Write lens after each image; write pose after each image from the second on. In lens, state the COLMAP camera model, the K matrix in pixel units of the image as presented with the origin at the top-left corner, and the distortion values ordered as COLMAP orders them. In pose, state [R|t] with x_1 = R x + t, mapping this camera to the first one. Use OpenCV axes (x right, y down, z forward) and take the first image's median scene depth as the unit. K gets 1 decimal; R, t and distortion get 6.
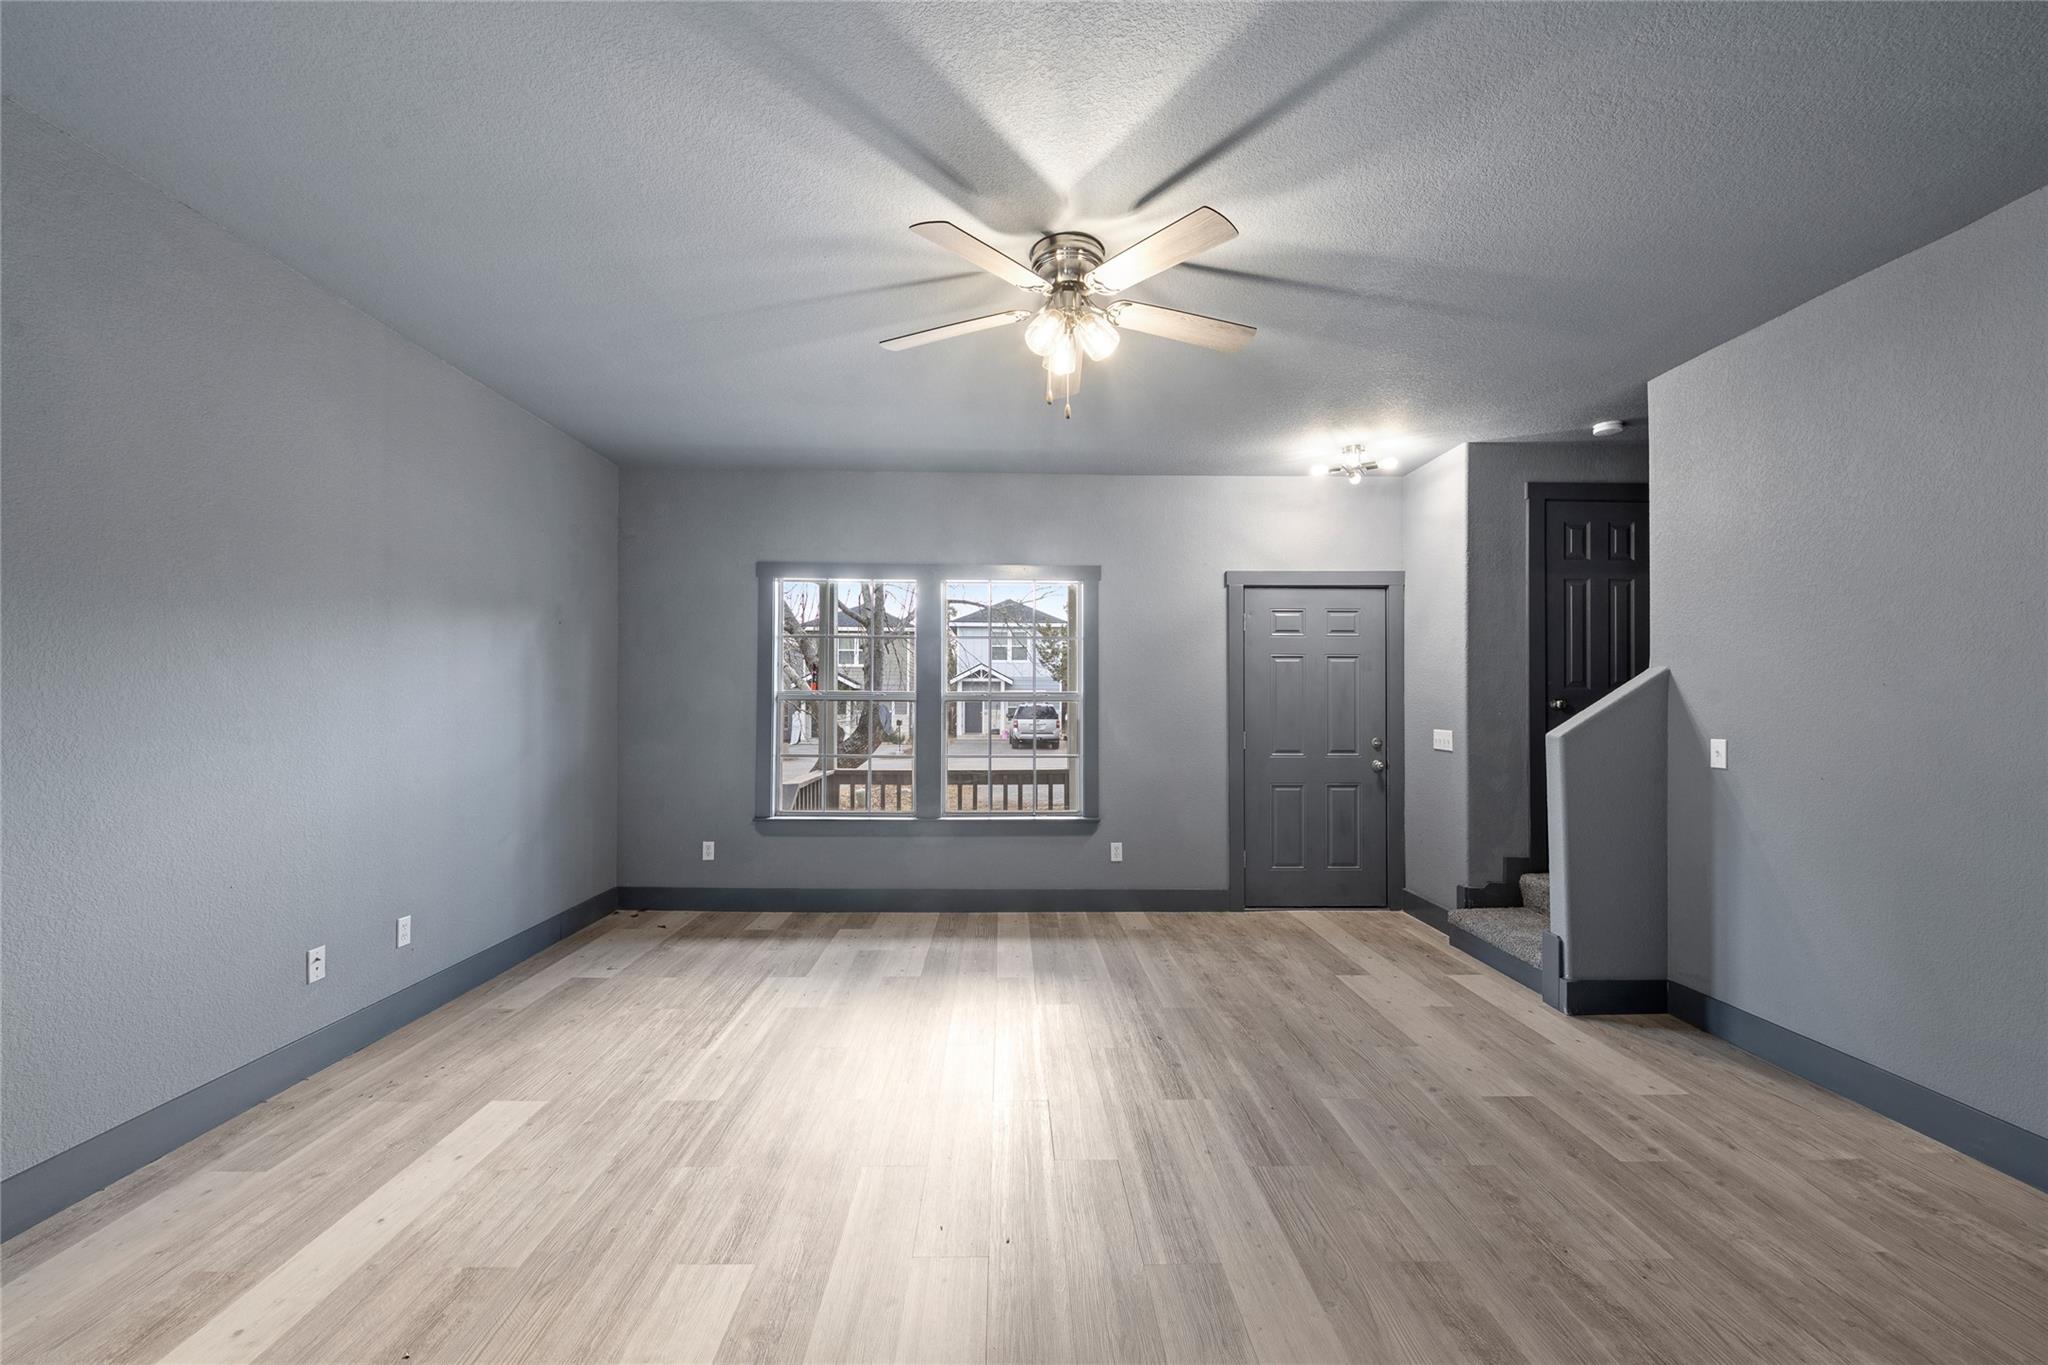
lens RADIAL K [[831.9, 0, 1022.9], [0, 831.9, 697.4], [0, 0, 1]] dist [-0.003724, -0.000751]
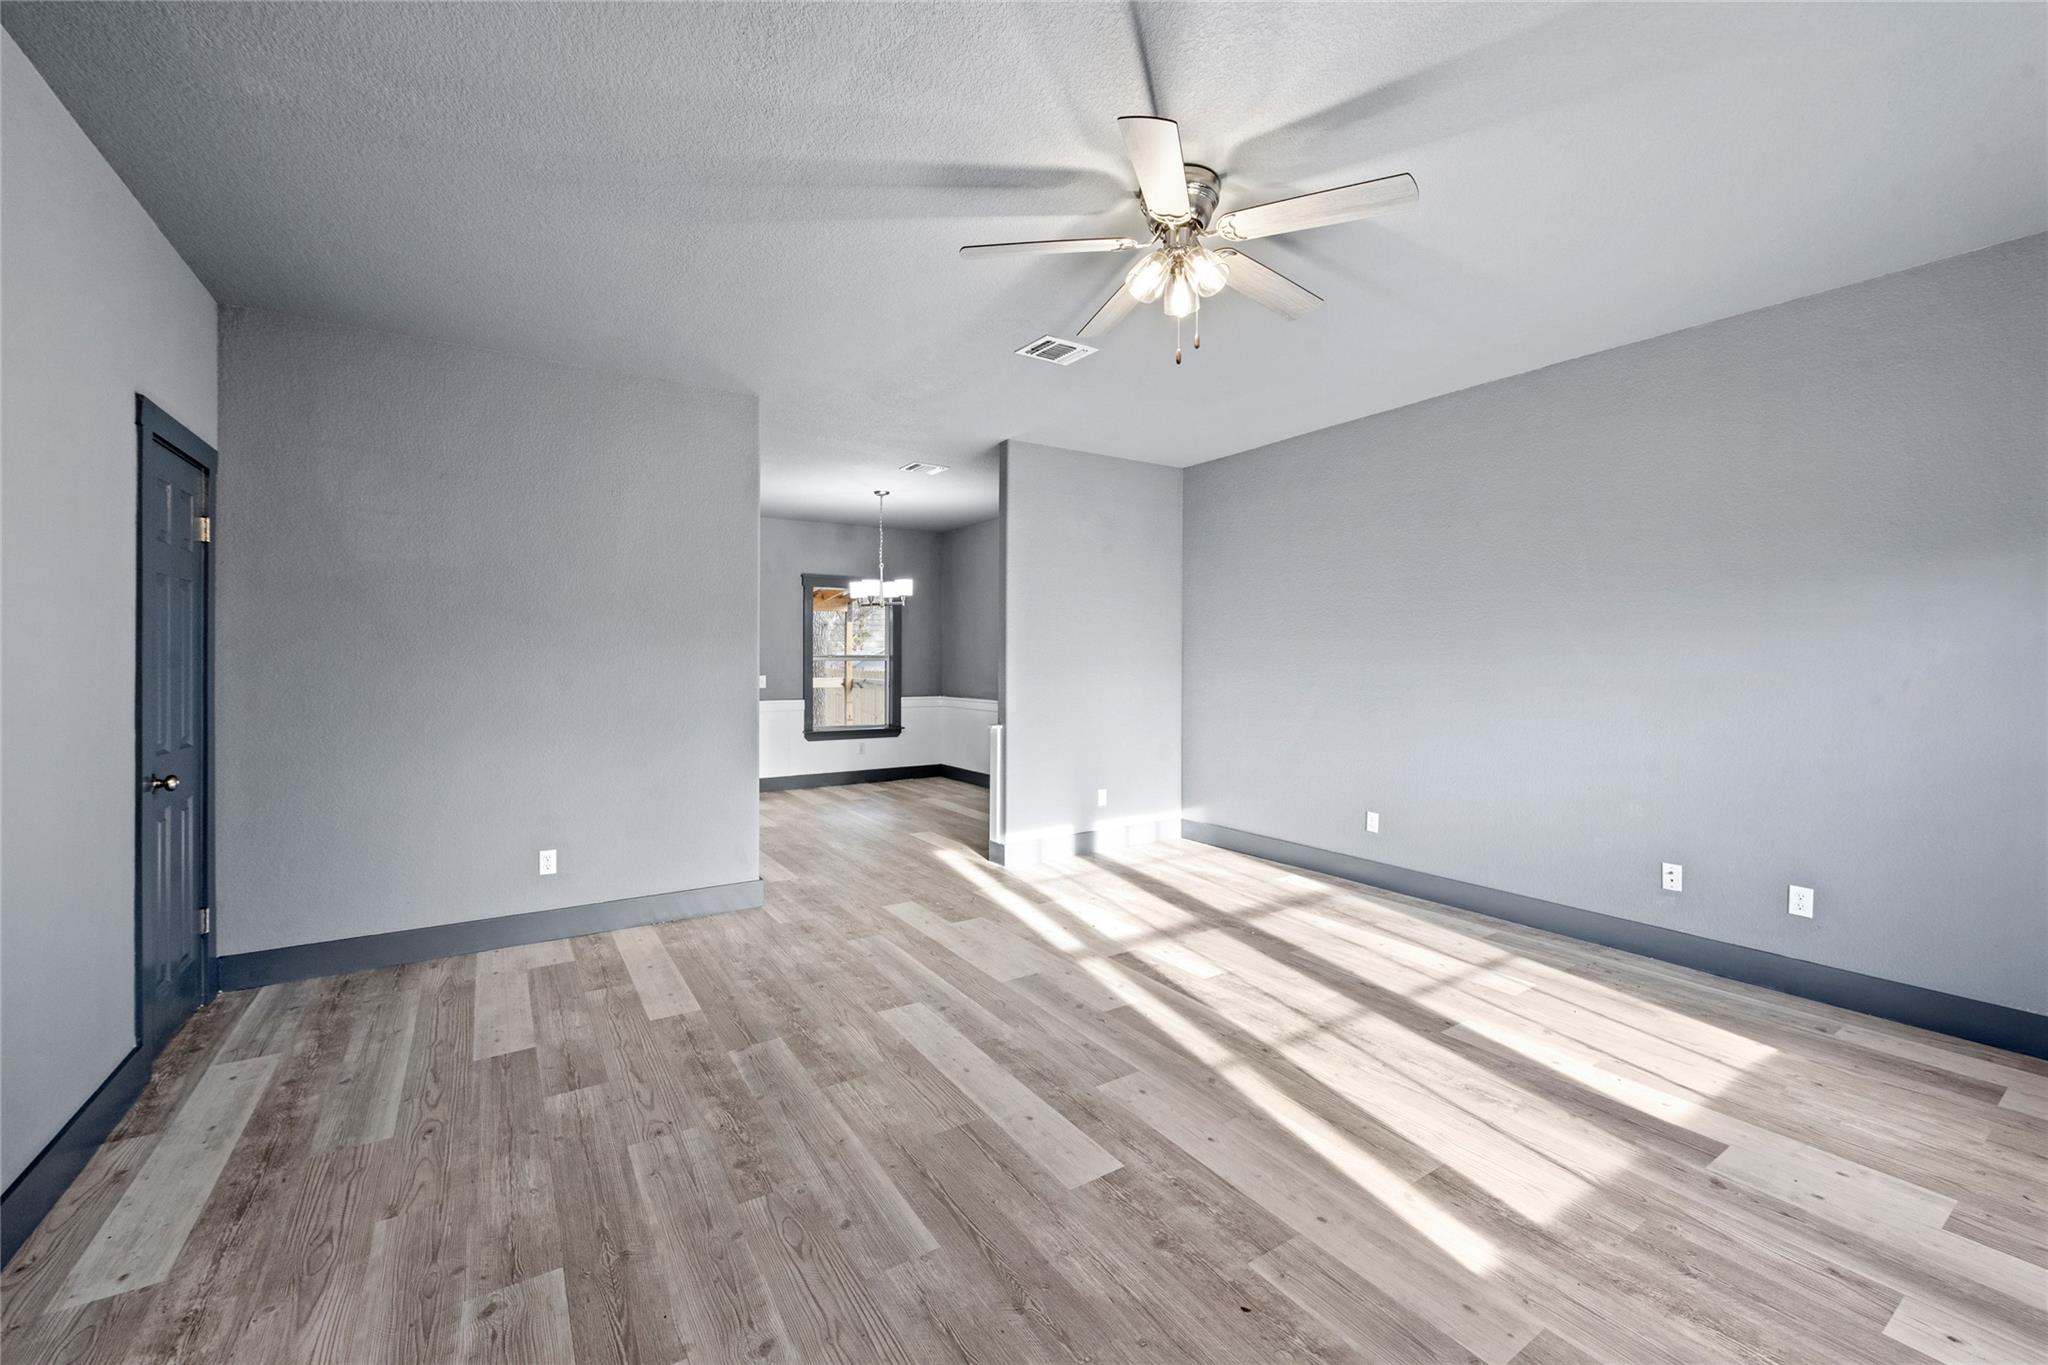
lens RADIAL K [[829.3, 0, 1018.3], [0, 829.3, 669.8], [0, 0, 1]] dist [-0.002654, -0.000838]
pose [[-0.853174, 0.002167, -0.521622, 0.503548], [-0.003366, 0.999948, 0.009660, 0.002300], [0.521616, 0.009997, -0.853122, 1.231847]]
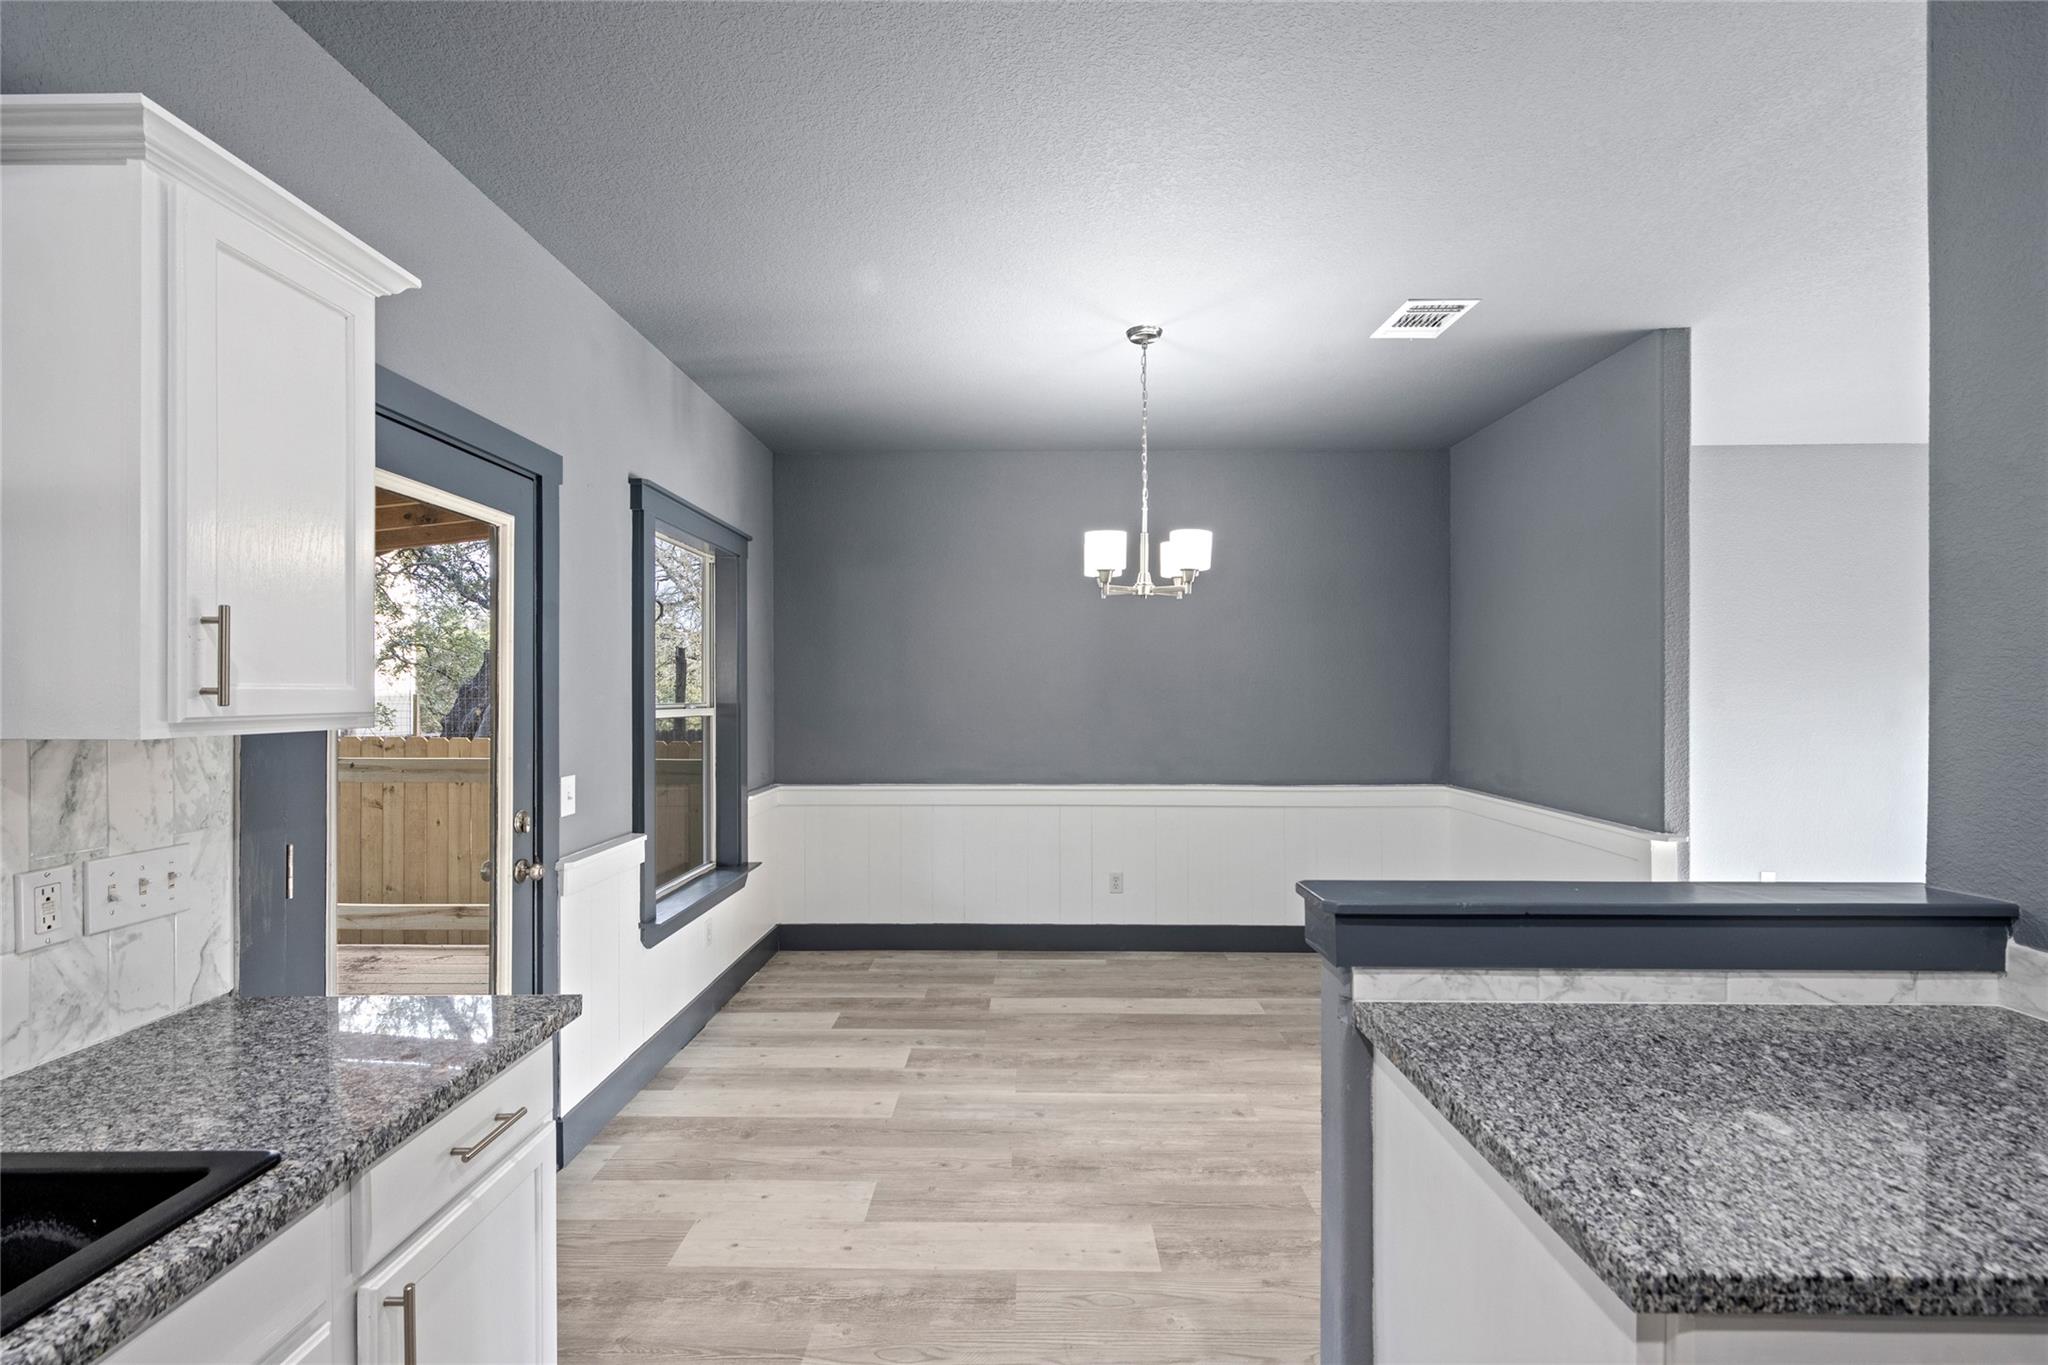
lens RADIAL K [[836.5, 0, 1016.1], [0, 836.5, 693.6], [0, 0, 1]] dist [0.001284, -0.000806]
pose [[-0.035839, -0.000556, -0.999357, 0.614366], [0.002614, 0.999996, -0.000651, -0.025812], [0.999354, -0.002636, -0.035837, -0.656834]]
